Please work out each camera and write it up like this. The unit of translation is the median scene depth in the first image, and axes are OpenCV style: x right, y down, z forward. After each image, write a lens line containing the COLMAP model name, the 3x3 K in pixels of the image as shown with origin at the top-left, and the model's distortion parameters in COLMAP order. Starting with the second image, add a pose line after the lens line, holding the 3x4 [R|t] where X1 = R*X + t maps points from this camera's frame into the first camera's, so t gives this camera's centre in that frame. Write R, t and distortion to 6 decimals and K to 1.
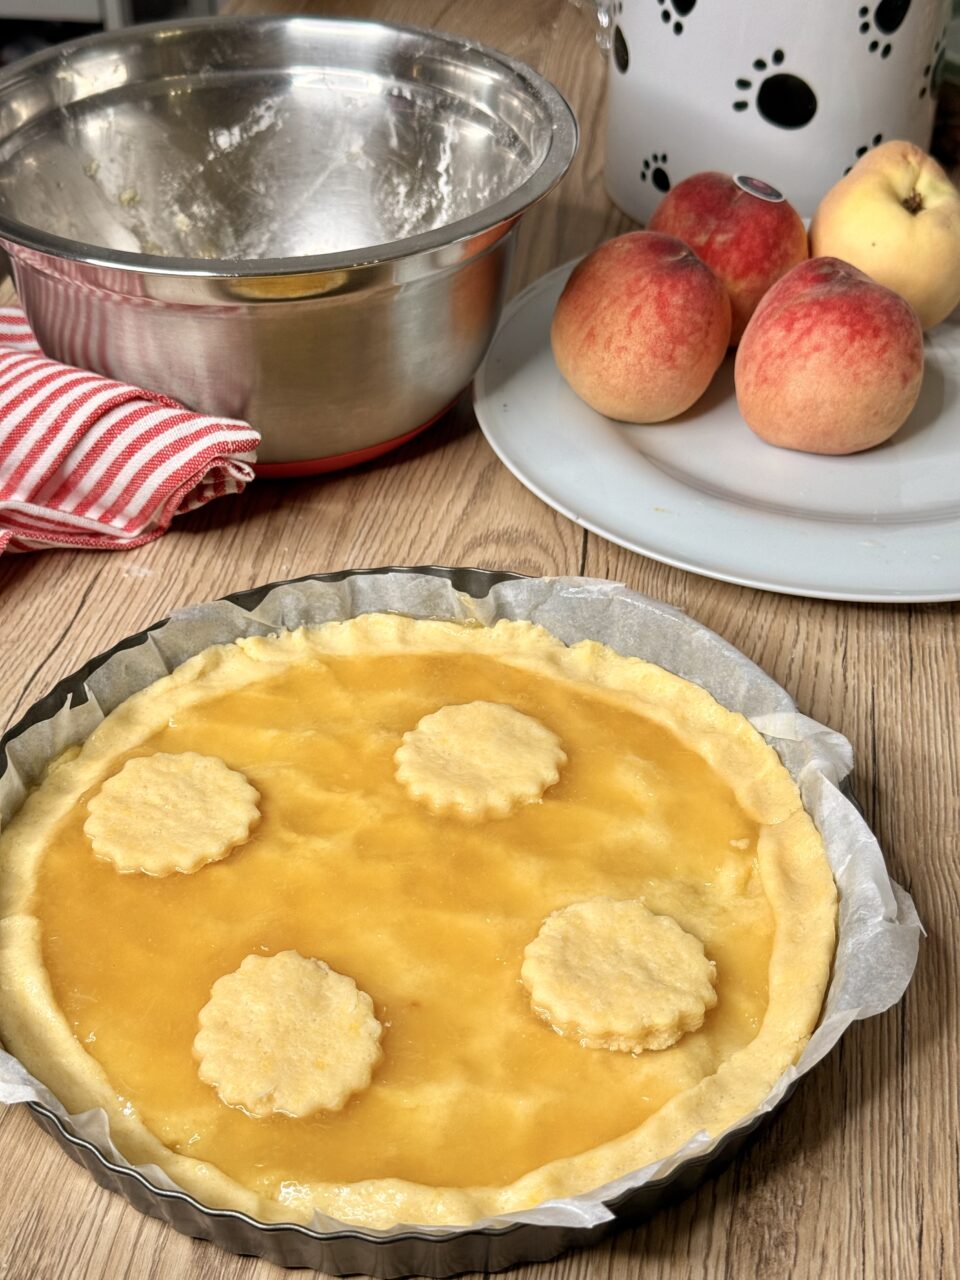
lens RADIAL K [[1777.7, 0, 485.4], [0, 1777.7, 646.1], [0, 0, 1]] dist [0.184112, -0.438762]
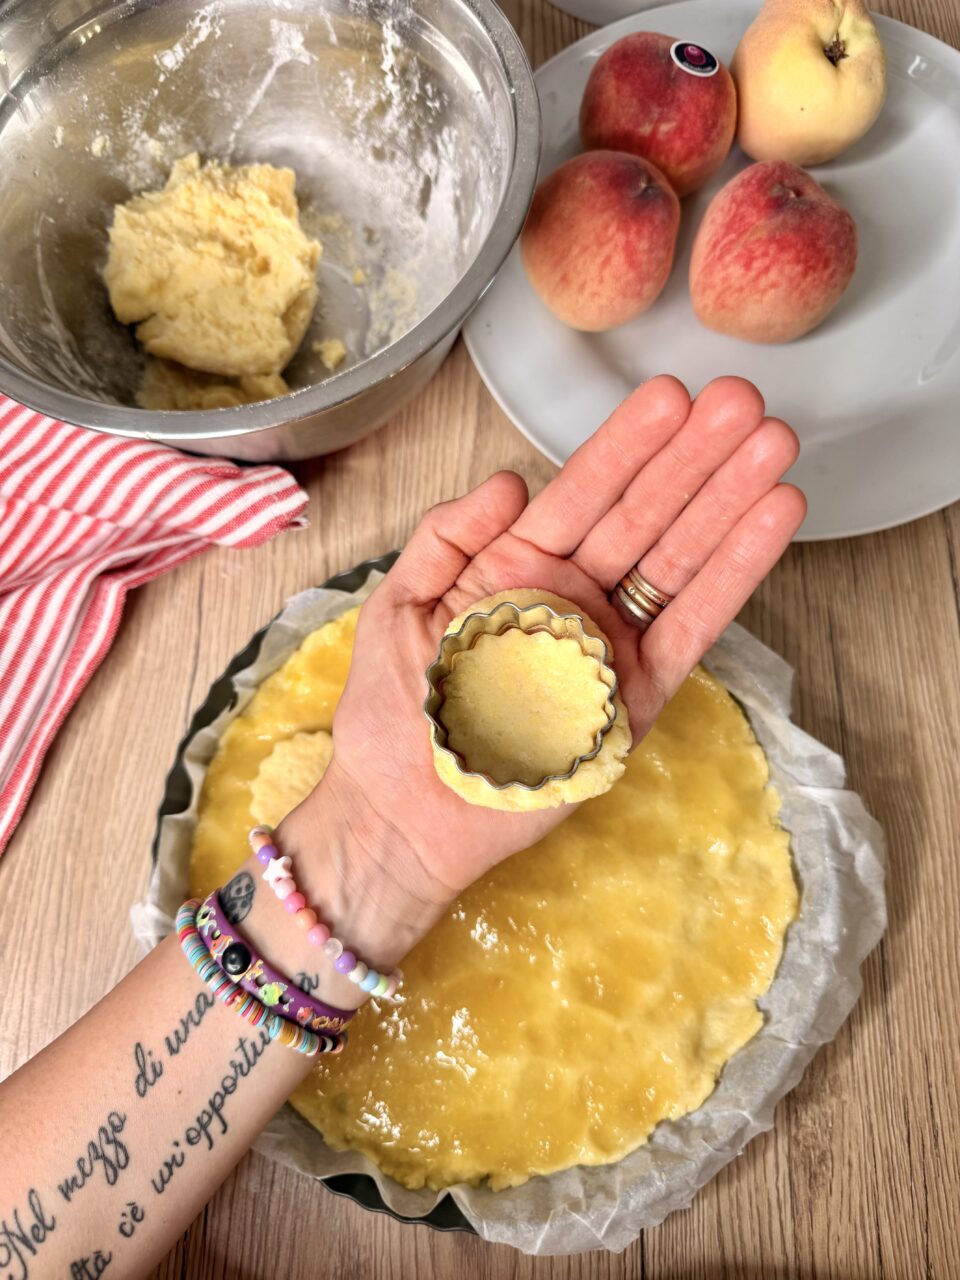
lens RADIAL K [[955.7, 0, 480.0], [0, 955.7, 640.0], [0, 0, 1]] dist [-0.015669, -0.004708]
pose [[0.984725, -0.174096, -0.002817, -0.029751], [0.142531, 0.796683, 0.587352, -0.348802], [-0.100012, -0.578781, 0.809327, 0.397157]]
